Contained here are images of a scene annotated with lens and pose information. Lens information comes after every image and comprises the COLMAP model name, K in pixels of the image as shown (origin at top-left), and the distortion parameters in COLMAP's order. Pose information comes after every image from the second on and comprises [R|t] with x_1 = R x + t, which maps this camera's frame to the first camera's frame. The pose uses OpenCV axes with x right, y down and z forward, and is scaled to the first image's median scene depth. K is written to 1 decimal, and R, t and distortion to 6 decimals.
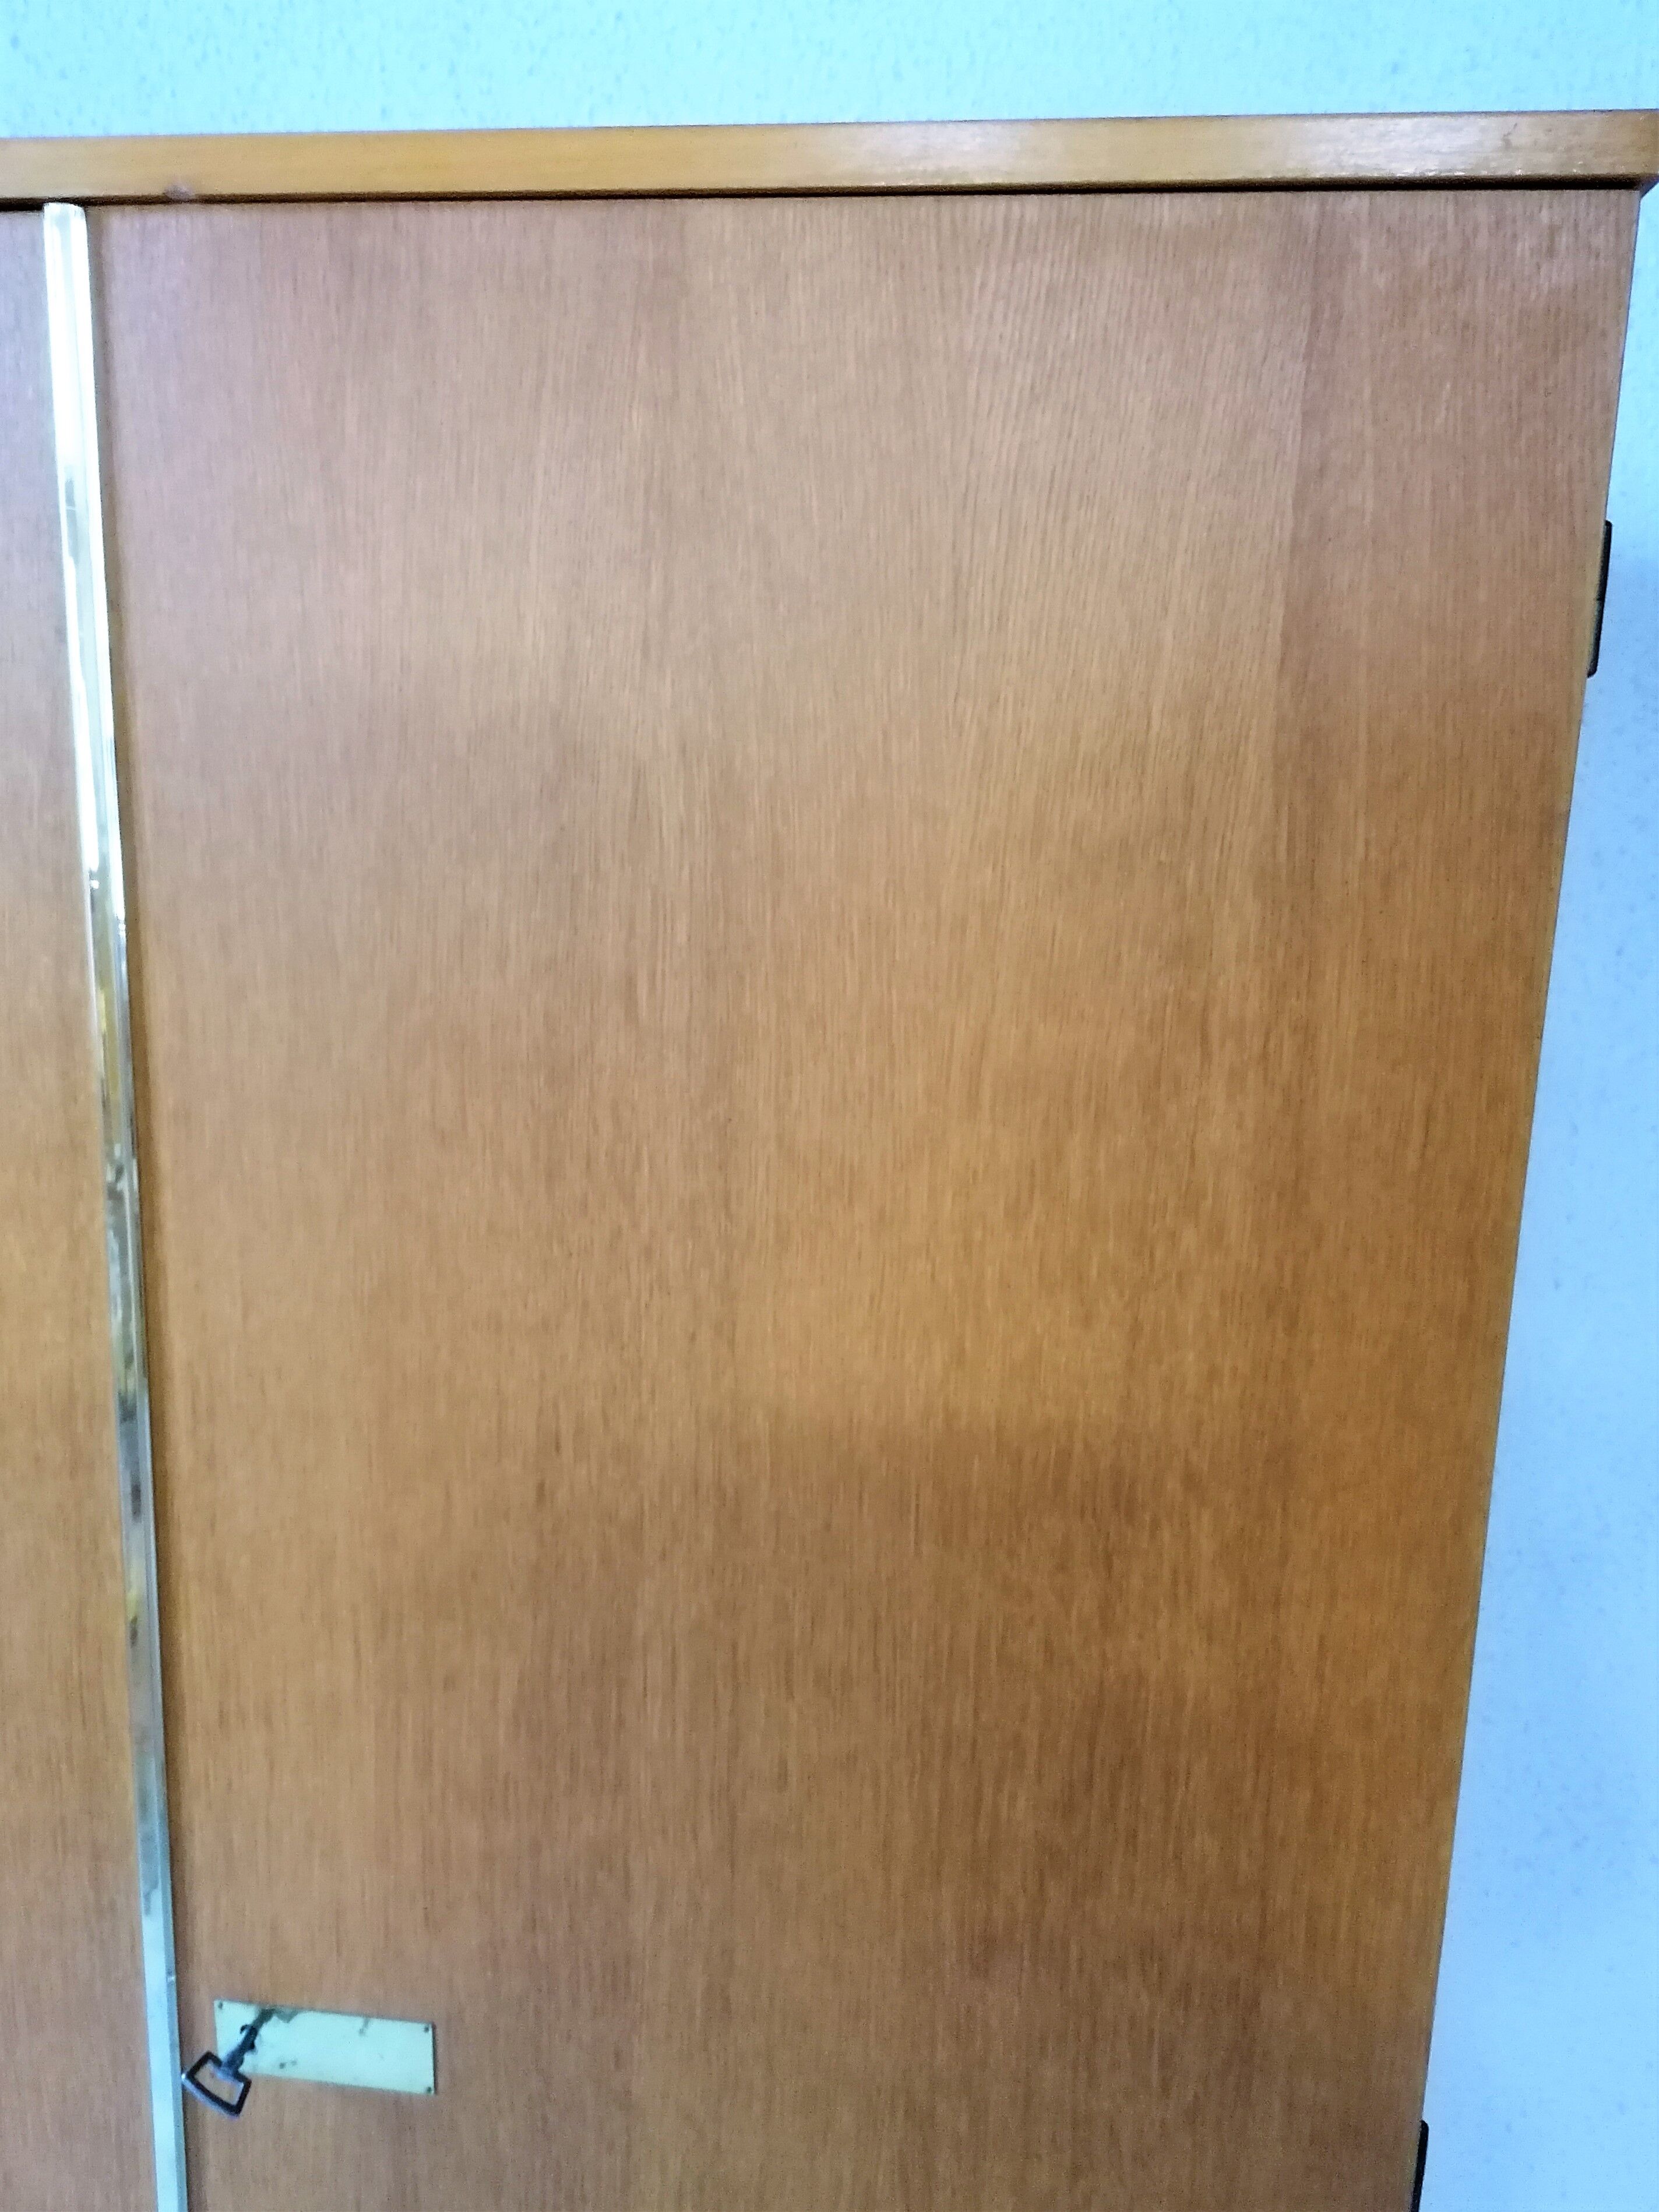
lens RADIAL K [[1812.9, 0, 821.2], [0, 1812.9, 1095.4], [0, 0, 1]] dist [0.055615, -0.065405]
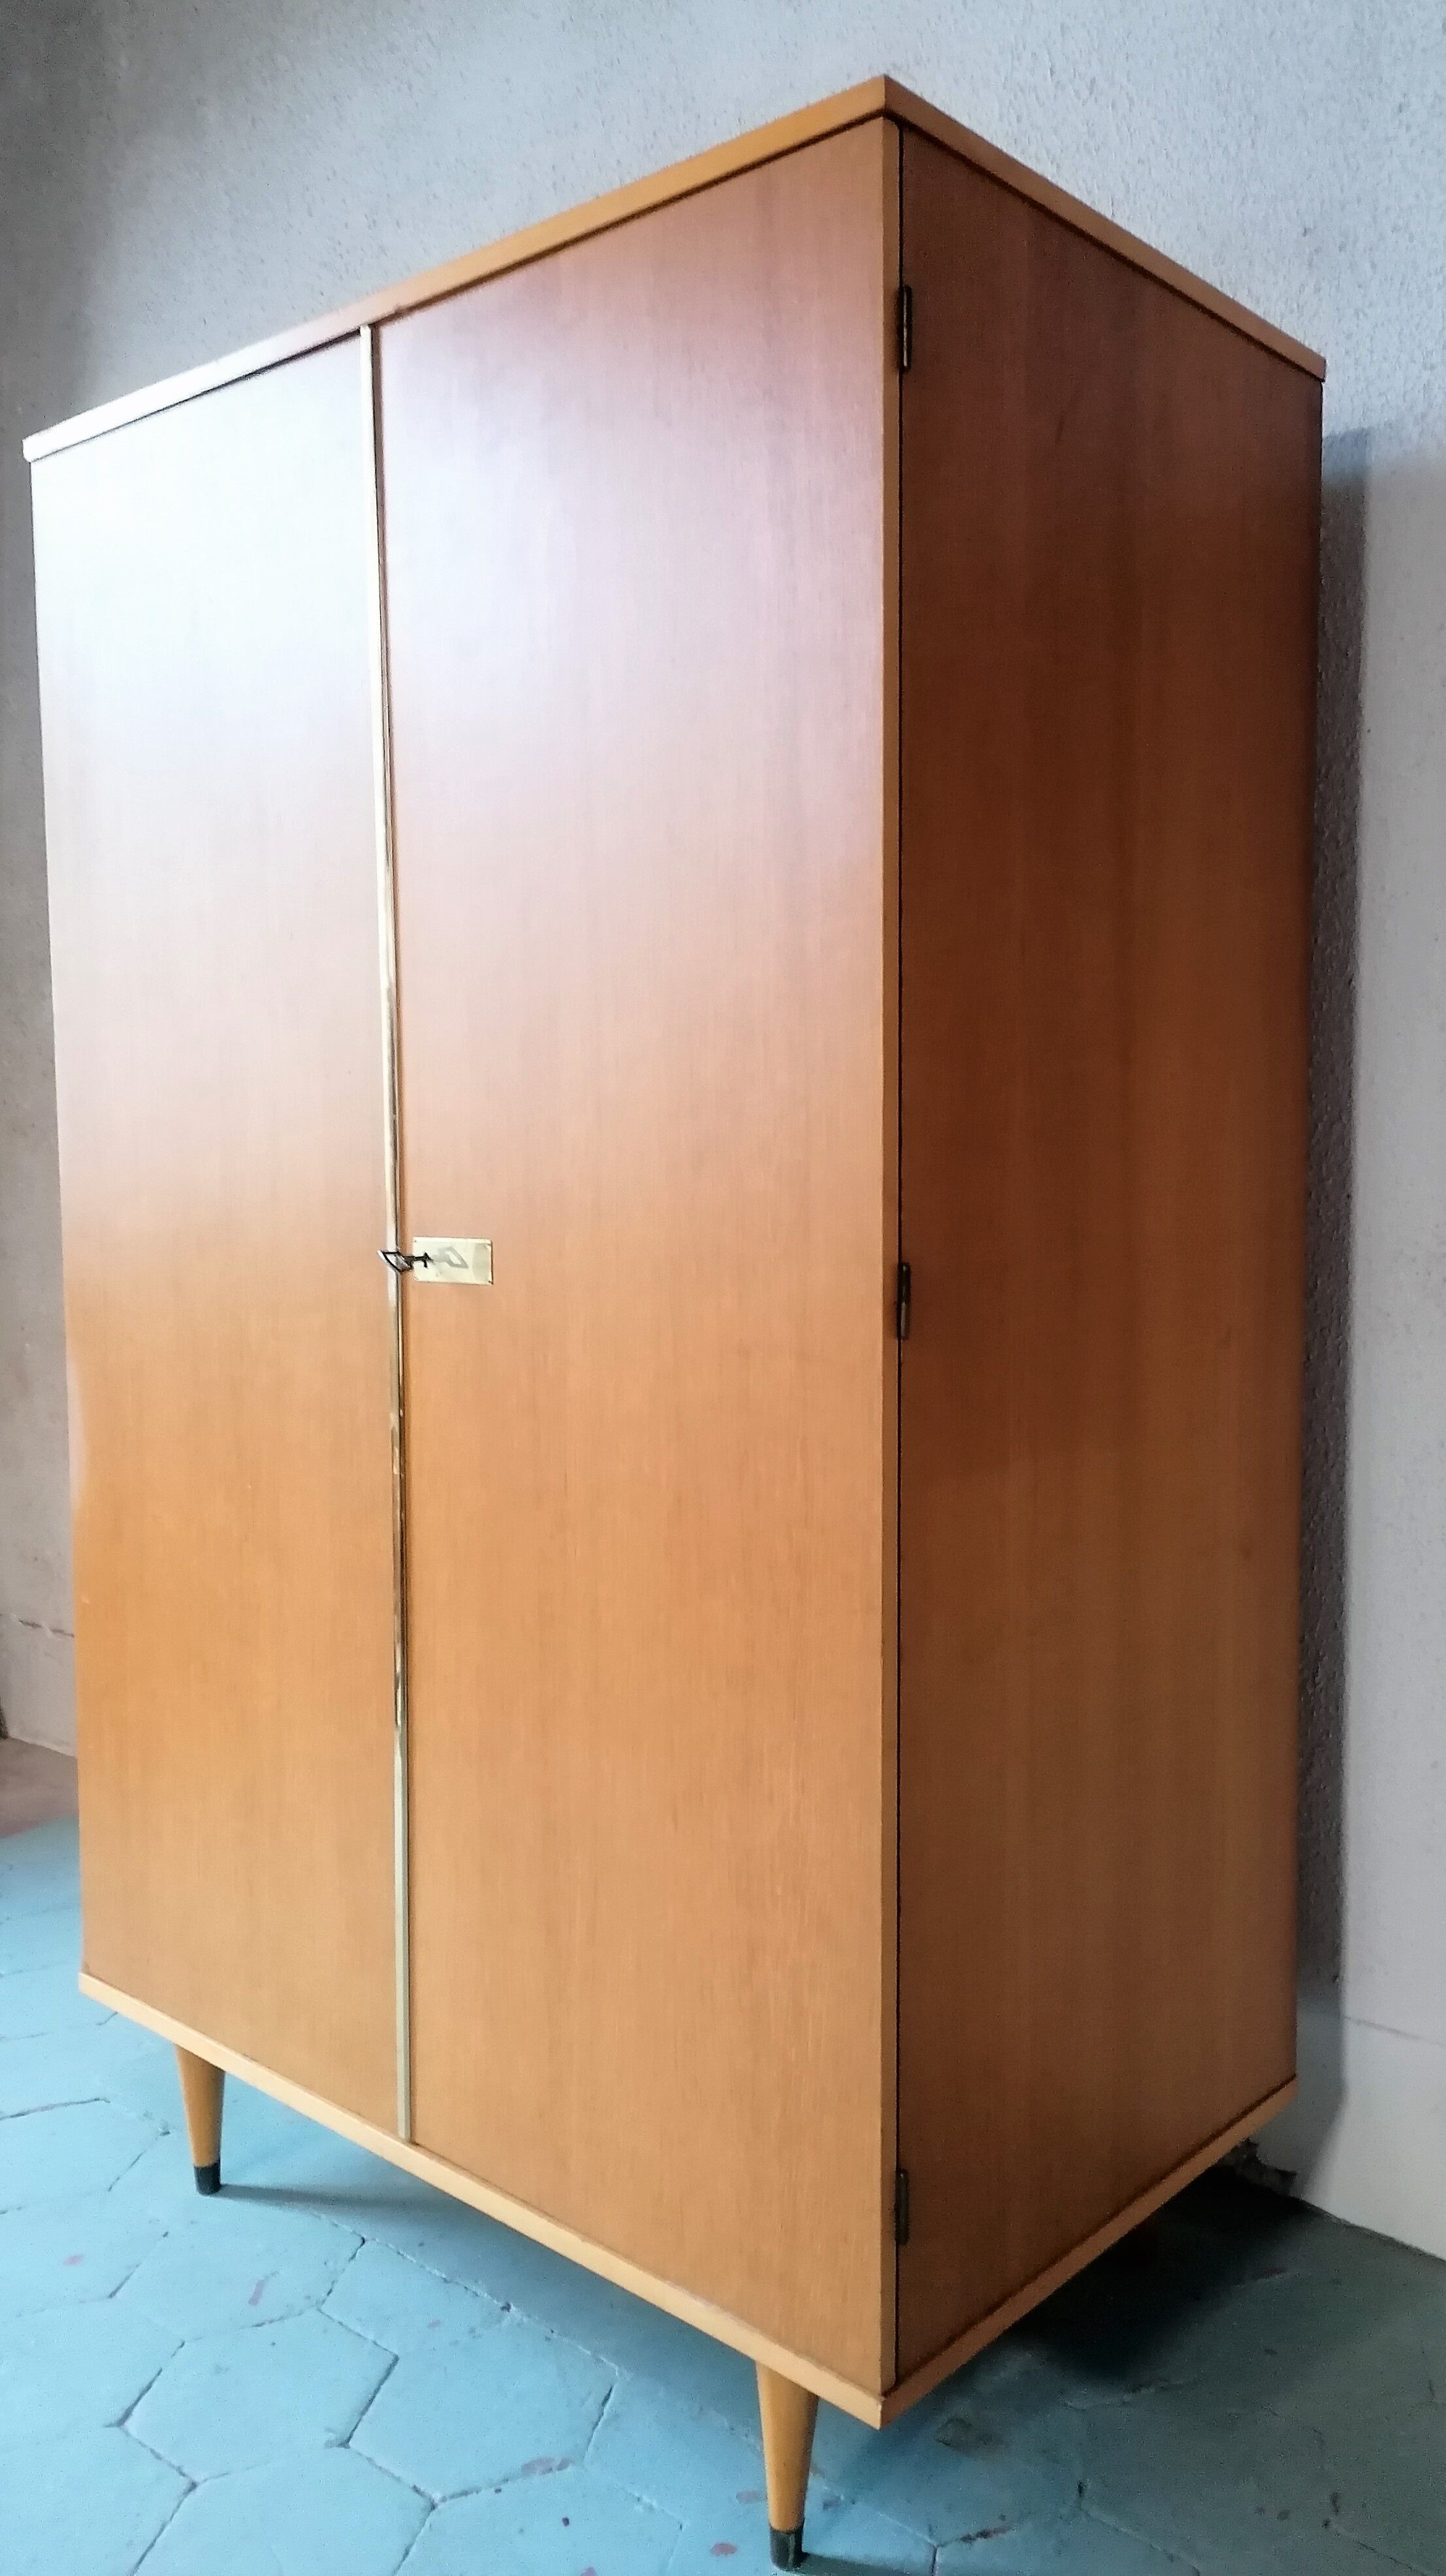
lens RADIAL K [[1995.6, 0, 894.3], [0, 1995.6, 1254.2], [0, 0, 1]] dist [0.033525, -0.018842]
pose [[0.854611, 0.008489, -0.519199, 1.253942], [-0.080049, 0.990068, -0.115573, 0.765934], [0.513061, 0.140331, 0.846803, -0.524052]]
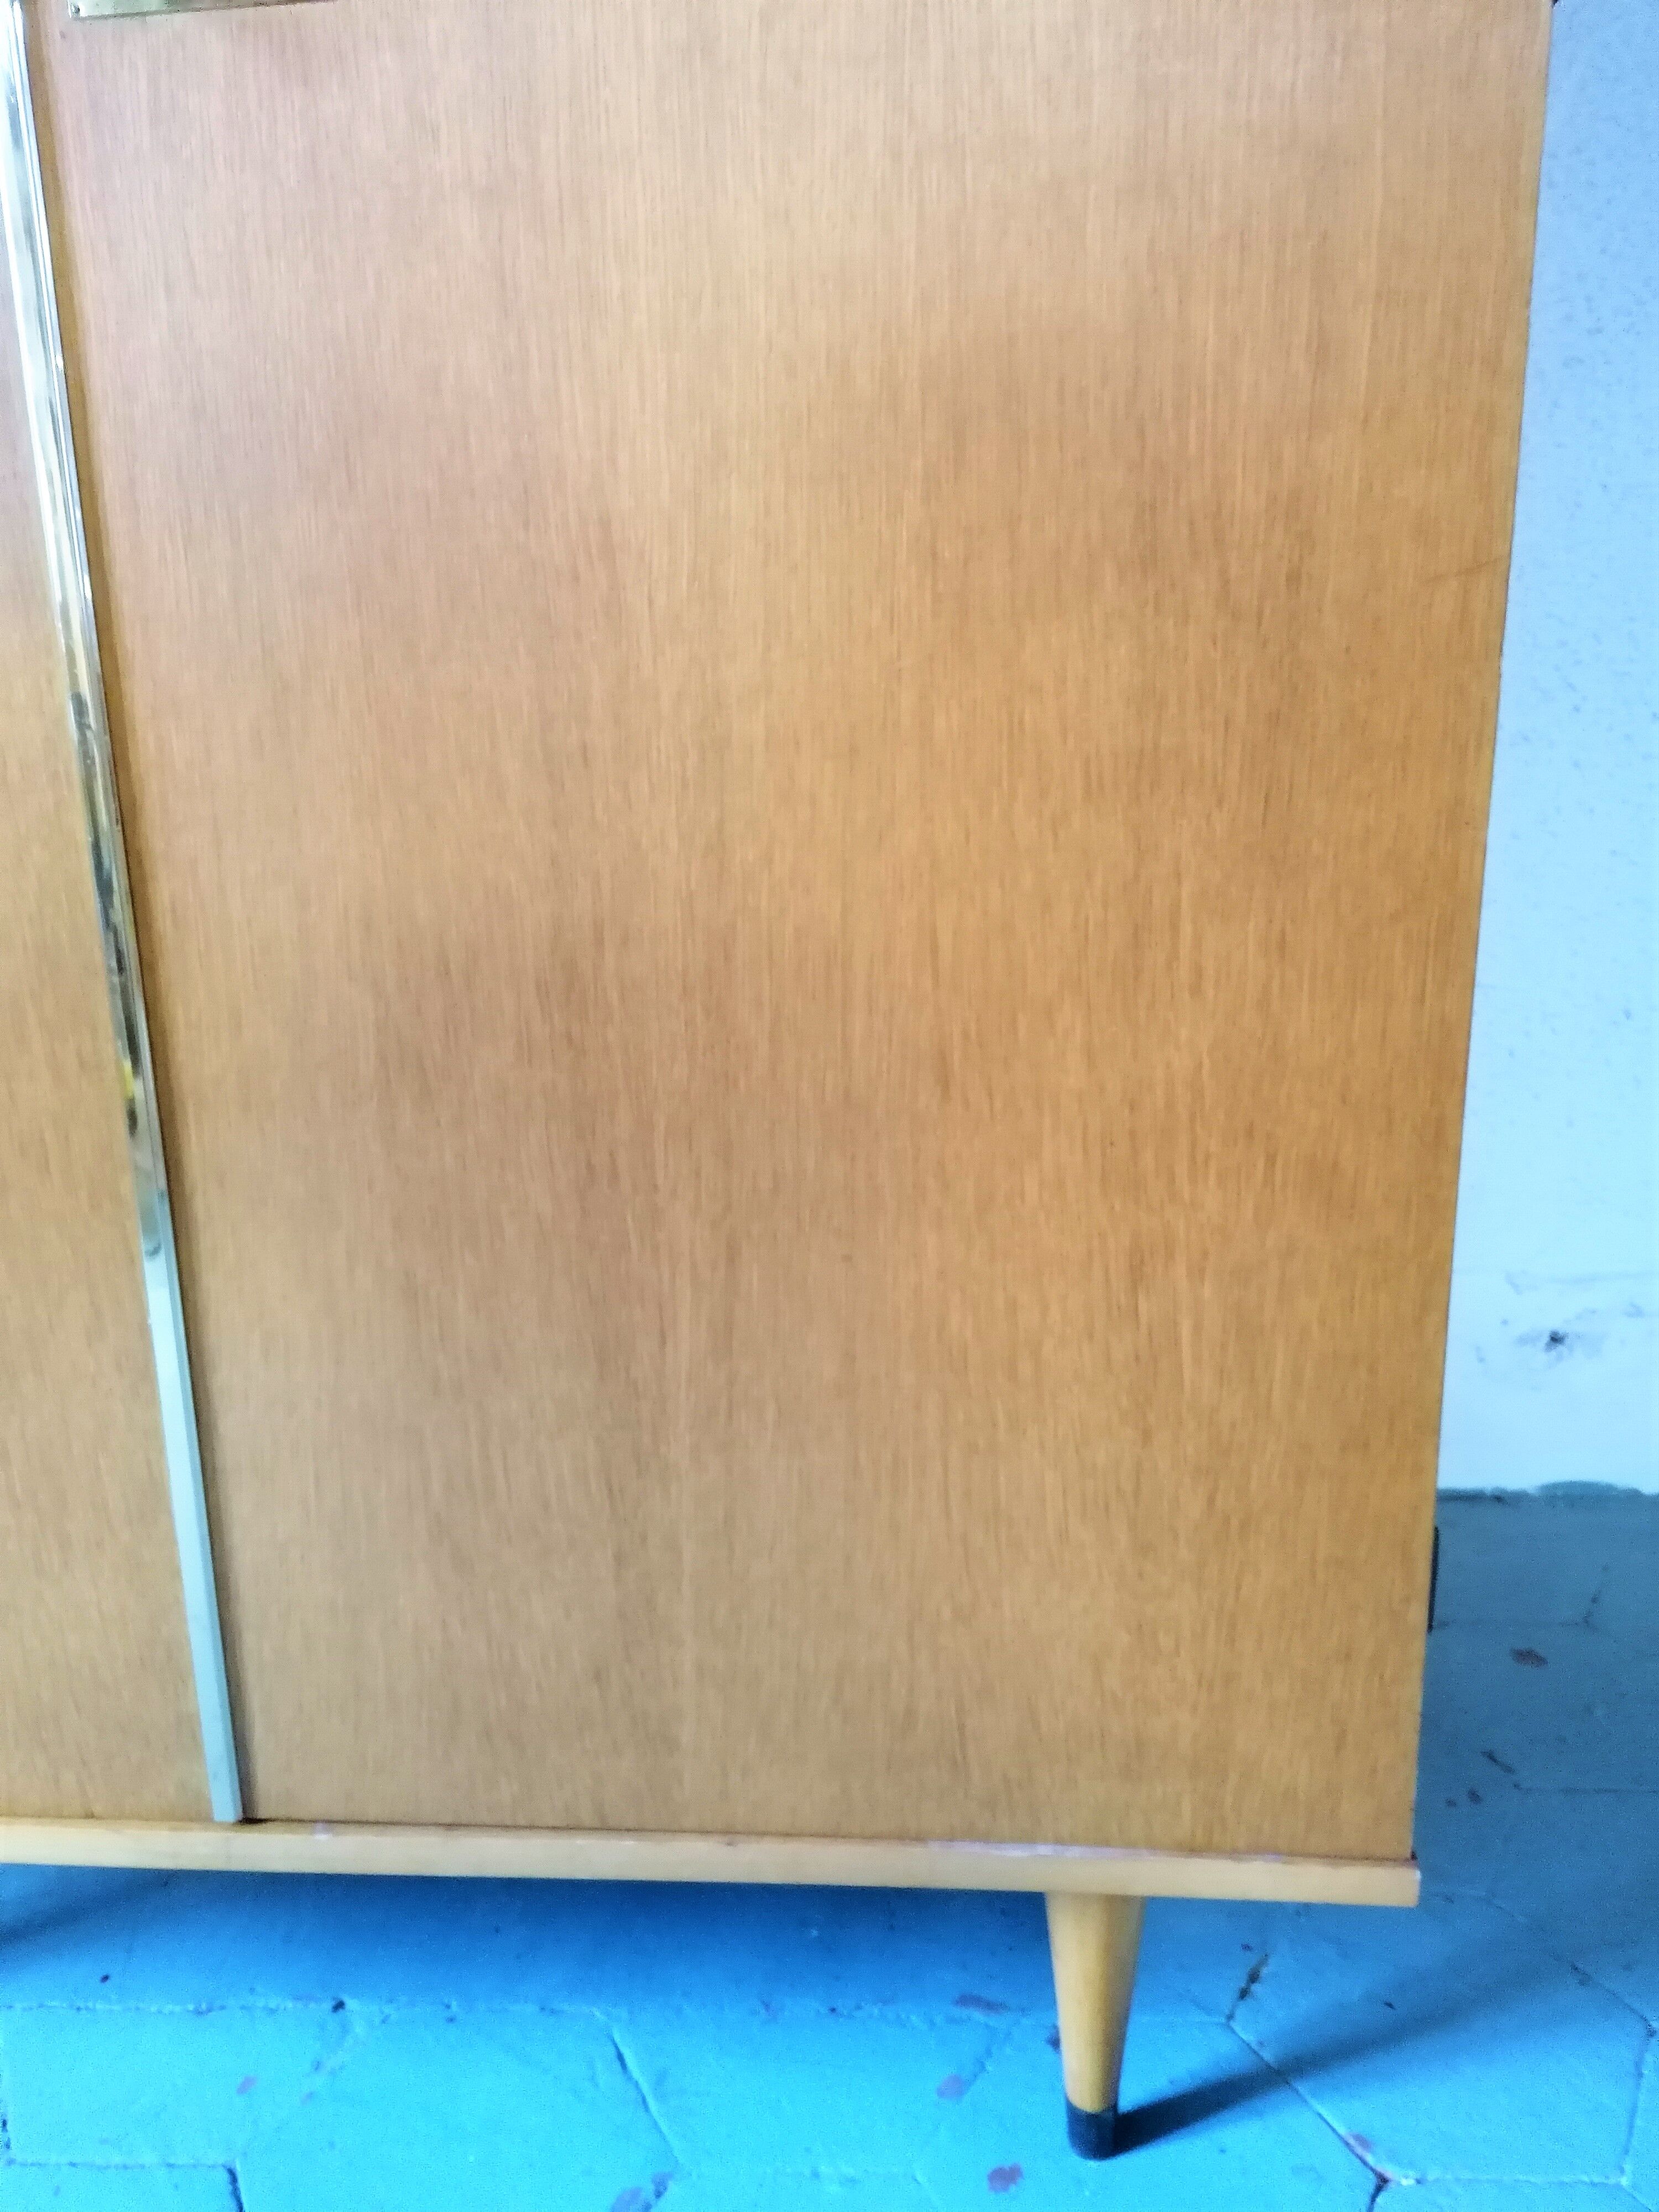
lens RADIAL K [[1683.3, 0, 820.2], [0, 1683.3, 1109.5], [0, 0, 1]] dist [0.067847, -0.070590]
pose [[0.995991, -0.066947, 0.059337, -0.086672], [0.063270, 0.996080, 0.061820, 1.066489], [-0.063243, -0.057818, 0.996322, 0.232215]]
